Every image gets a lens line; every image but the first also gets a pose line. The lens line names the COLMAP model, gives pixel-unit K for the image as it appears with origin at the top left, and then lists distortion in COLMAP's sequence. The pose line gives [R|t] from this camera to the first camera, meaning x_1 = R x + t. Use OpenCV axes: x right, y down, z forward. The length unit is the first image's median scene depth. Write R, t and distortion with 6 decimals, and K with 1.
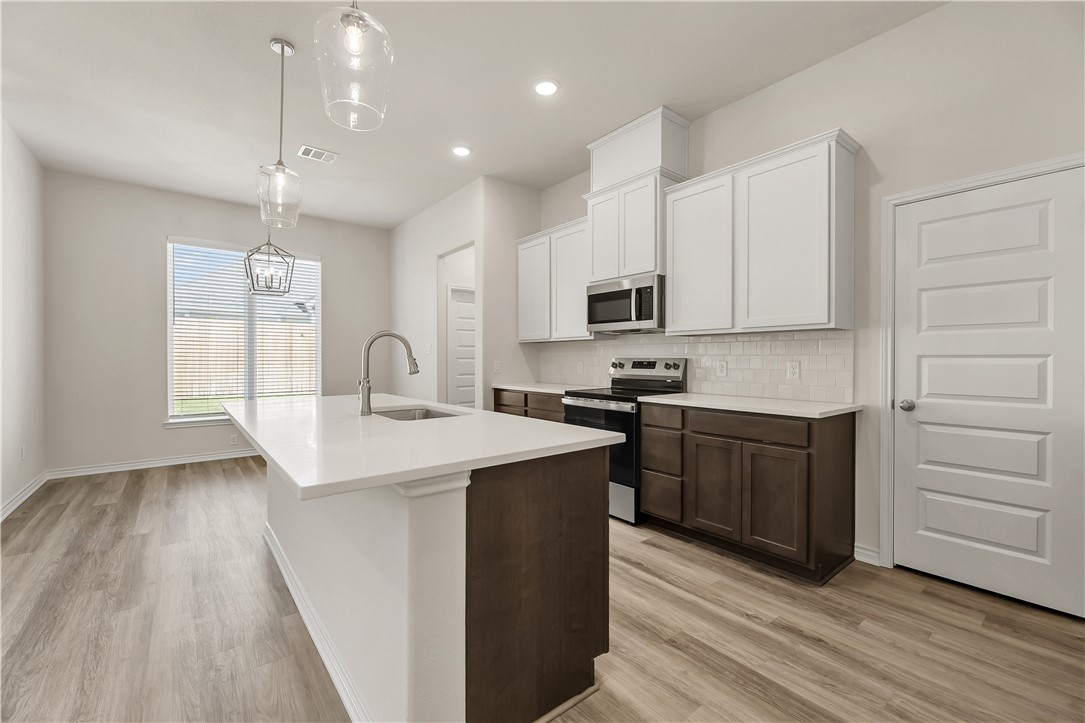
lens RADIAL K [[460.4, 0, 543.4], [0, 460.4, 360.5], [0, 0, 1]] dist [-0.002823, 0.000895]
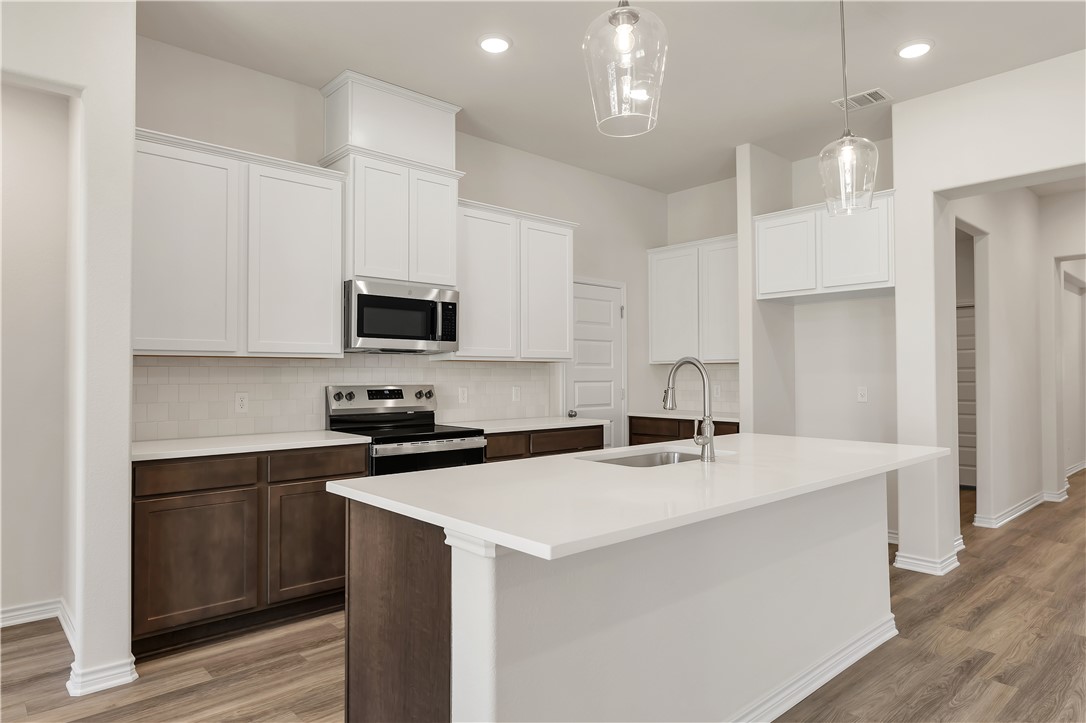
lens RADIAL K [[658.4, 0, 548.9], [0, 658.4, 361.9], [0, 0, 1]] dist [0.001795, -0.002157]
pose [[-0.076817, 0.021129, 0.996821, -1.114239], [0.008033, 0.999756, -0.020572, -0.024903], [-0.997013, 0.006427, -0.076968, 0.999502]]
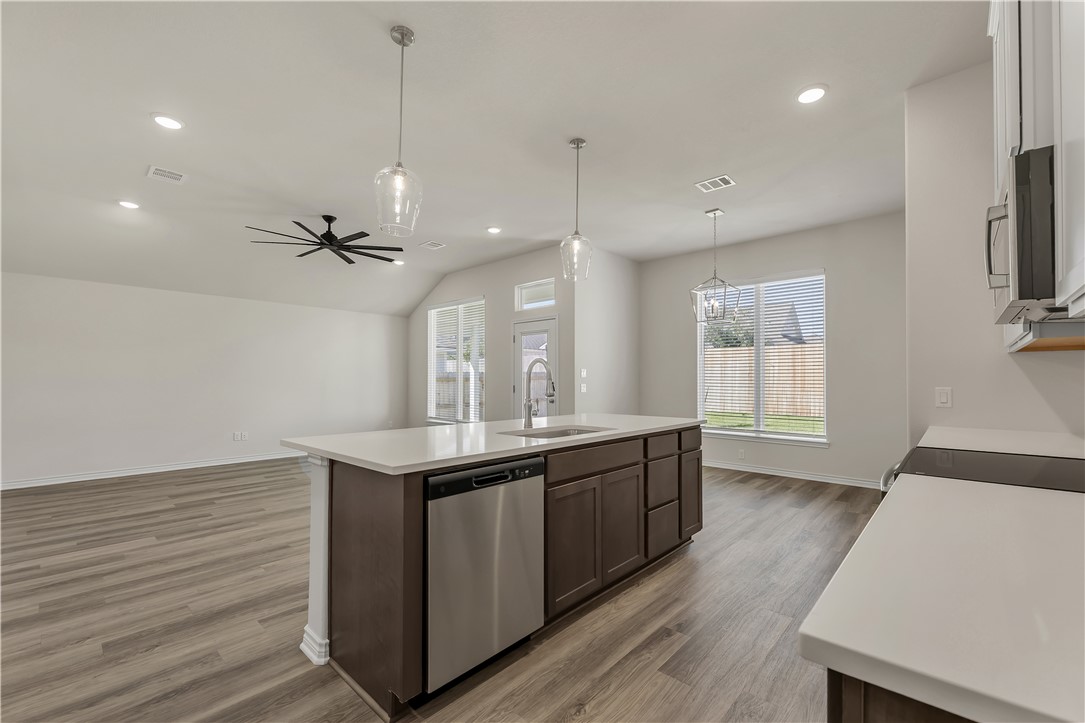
lens RADIAL K [[445.7, 0, 536.6], [0, 445.7, 376.2], [0, 0, 1]] dist [0.001004, 0.000271]
pose [[0.151792, -0.010465, -0.988357, 0.583706], [-0.005223, 0.999921, -0.011389, -0.003430], [0.988399, 0.006891, 0.151726, 0.612845]]
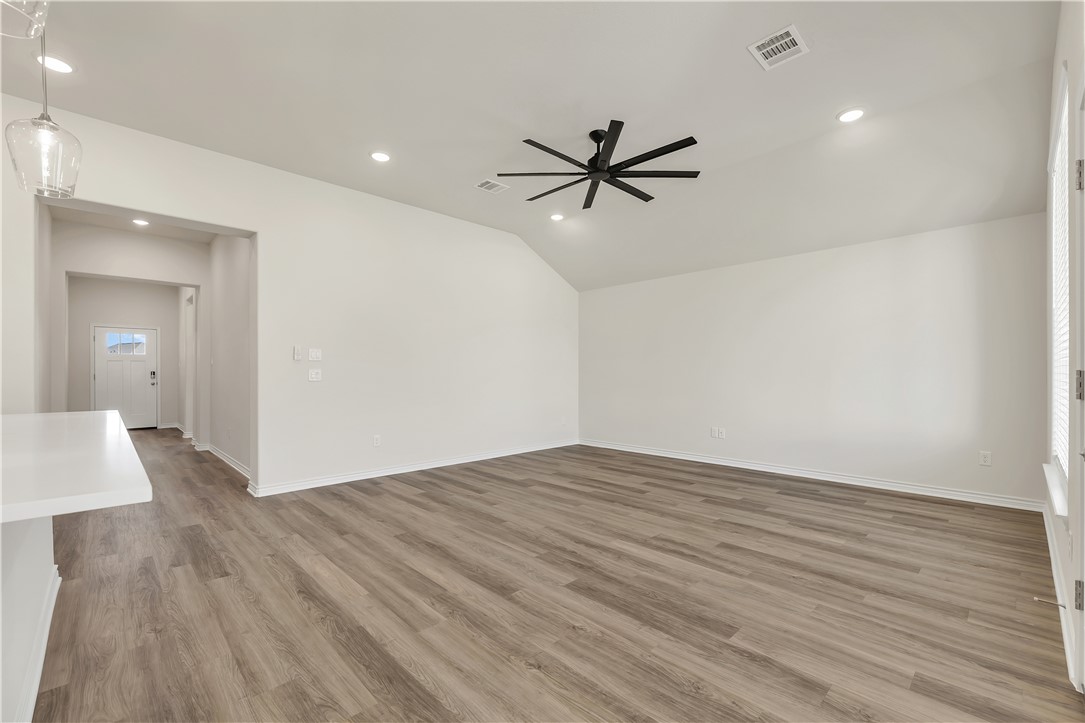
lens RADIAL K [[453.4, 0, 543.6], [0, 453.4, 372.4], [0, 0, 1]] dist [0.006745, -0.001358]
pose [[-0.995124, 0.005536, -0.098474, -0.896395], [0.005011, 0.999972, 0.005575, 0.014489], [0.098502, 0.005055, -0.995124, 1.271295]]
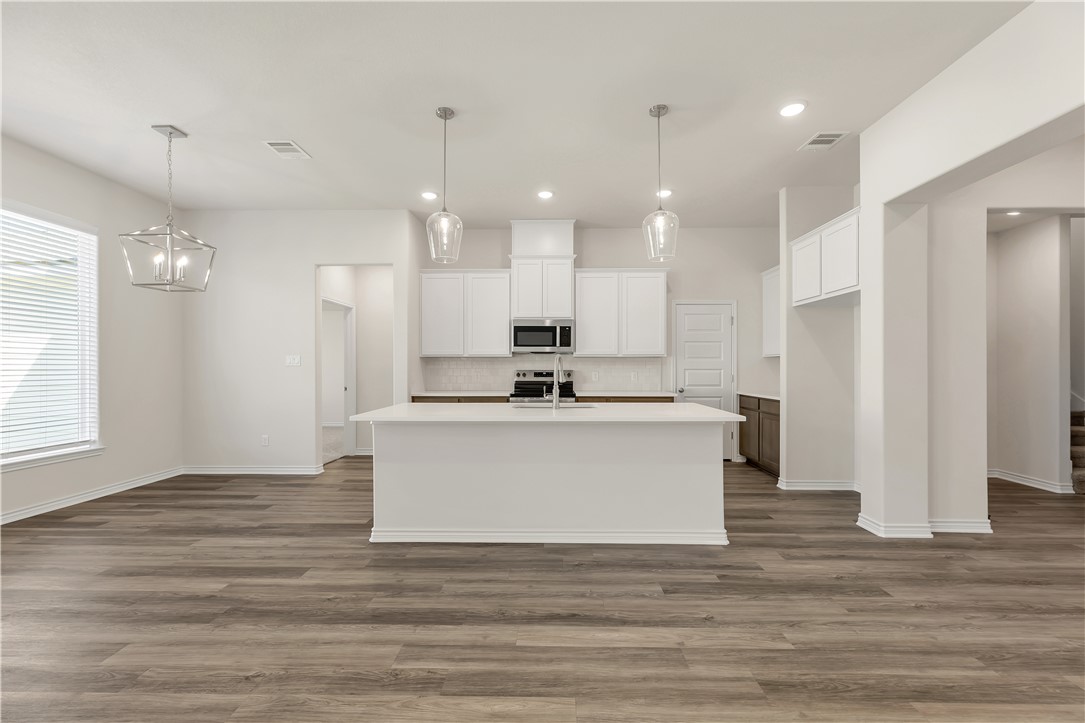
lens RADIAL K [[453.4, 0, 549.6], [0, 453.4, 366.6], [0, 0, 1]] dist [0.006745, -0.001358]
pose [[0.631862, 0.003894, 0.775071, -1.152800], [0.003496, 0.999963, -0.007874, -0.006447], [-0.775073, 0.007685, 0.631825, 0.042101]]
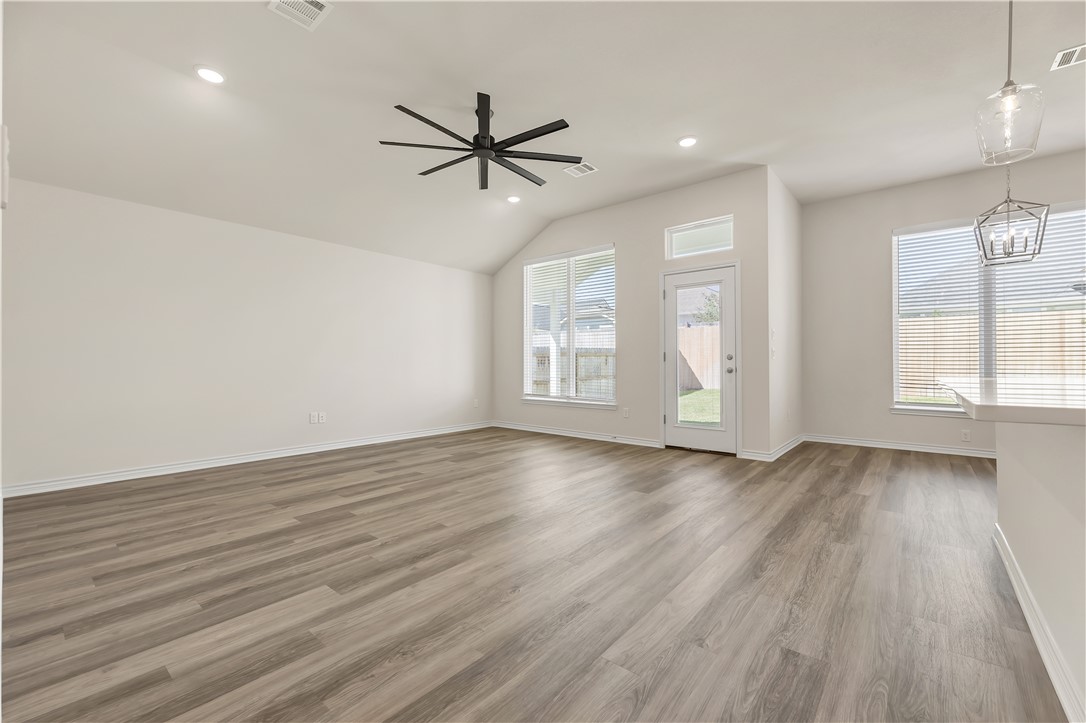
lens RADIAL K [[446.1, 0, 543.8], [0, 446.1, 360.8], [0, 0, 1]] dist [0.001004, 0.000271]
pose [[0.200454, -0.004594, -0.979692, 0.036665], [-0.006561, 0.999960, -0.006031, 0.063197], [0.979681, 0.007637, 0.200416, 0.018570]]
